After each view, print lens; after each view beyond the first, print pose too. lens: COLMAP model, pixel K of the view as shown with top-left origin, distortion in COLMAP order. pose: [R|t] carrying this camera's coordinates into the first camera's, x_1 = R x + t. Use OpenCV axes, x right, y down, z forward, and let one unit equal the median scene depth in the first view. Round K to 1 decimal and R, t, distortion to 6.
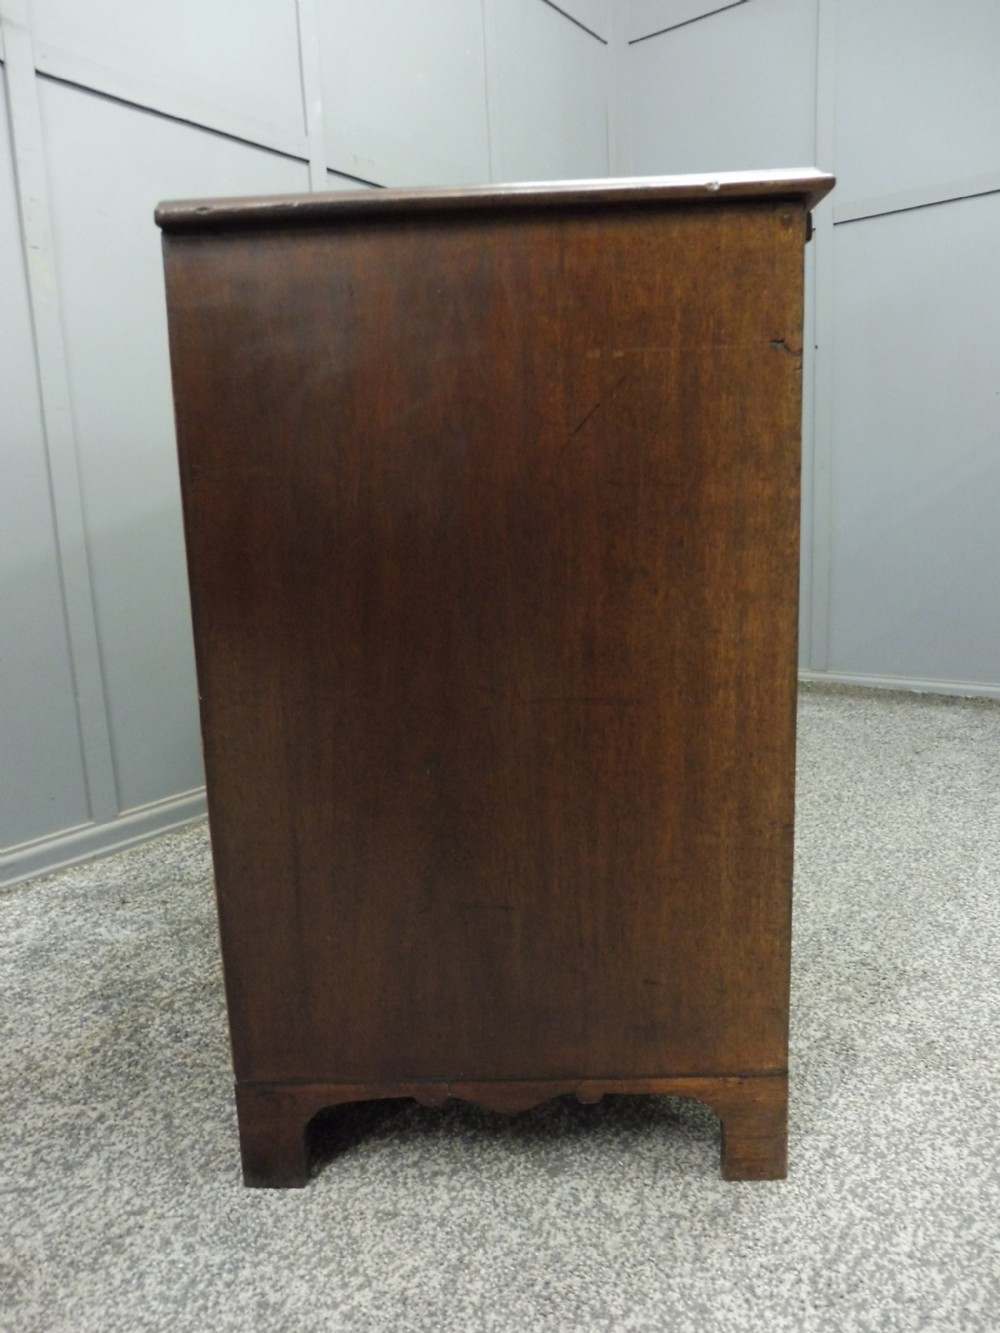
lens RADIAL K [[963.8, 0, 491.5], [0, 963.8, 659.6], [0, 0, 1]] dist [-0.059059, 0.022004]
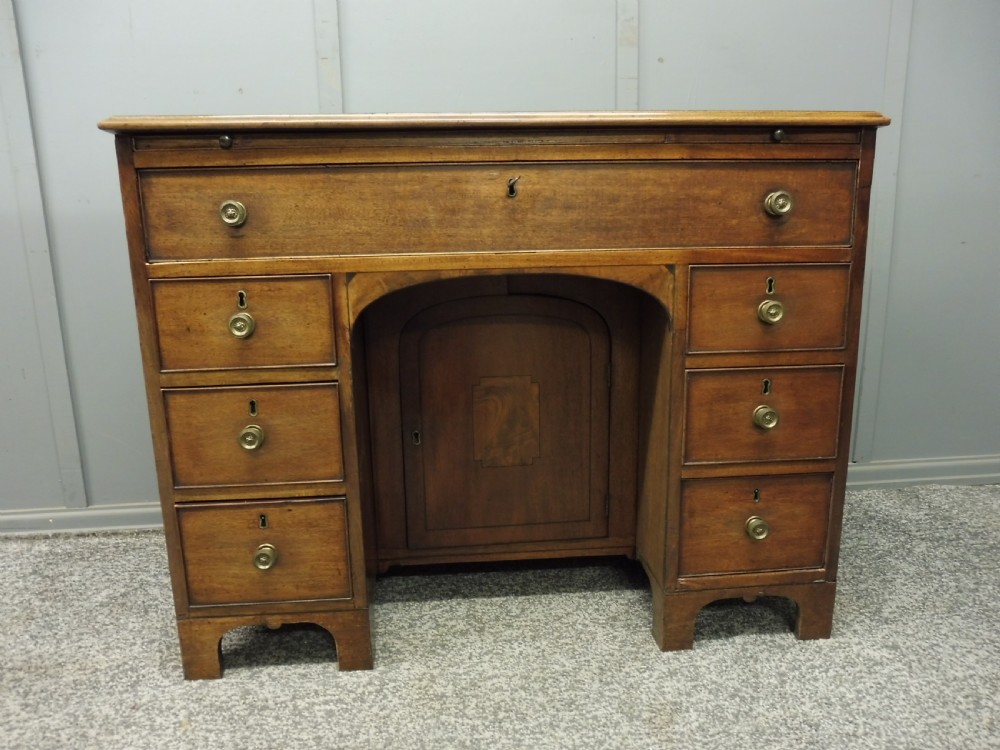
lens RADIAL K [[723.0, 0, 507.8], [0, 723.0, 381.0], [0, 0, 1]] dist [-0.059059, 0.022004]
pose [[0.682187, 0.180816, -0.708468, 0.474072], [-0.128598, 0.983507, 0.127184, -0.159369], [0.719780, 0.004344, 0.694189, 0.510318]]
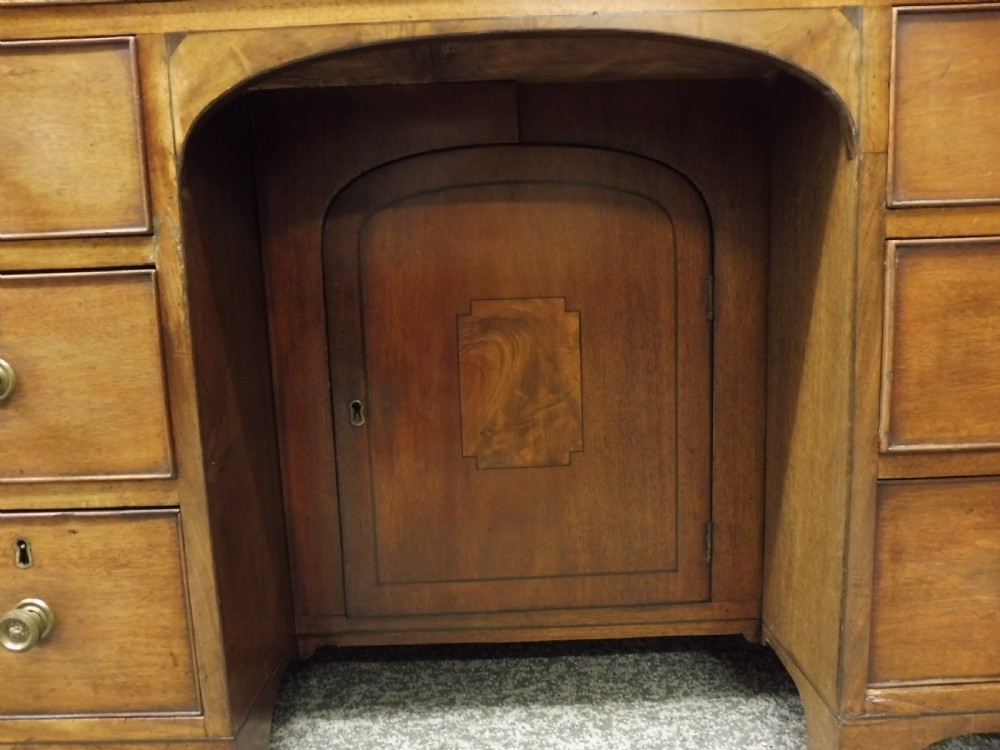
lens RADIAL K [[723.0, 0, 510.4], [0, 723.0, 390.0], [0, 0, 1]] dist [-0.059059, 0.022004]
pose [[0.621177, 0.130421, -0.772742, 0.242253], [-0.117021, 0.990436, 0.073094, -0.037604], [0.774884, 0.045023, 0.630498, 0.792055]]
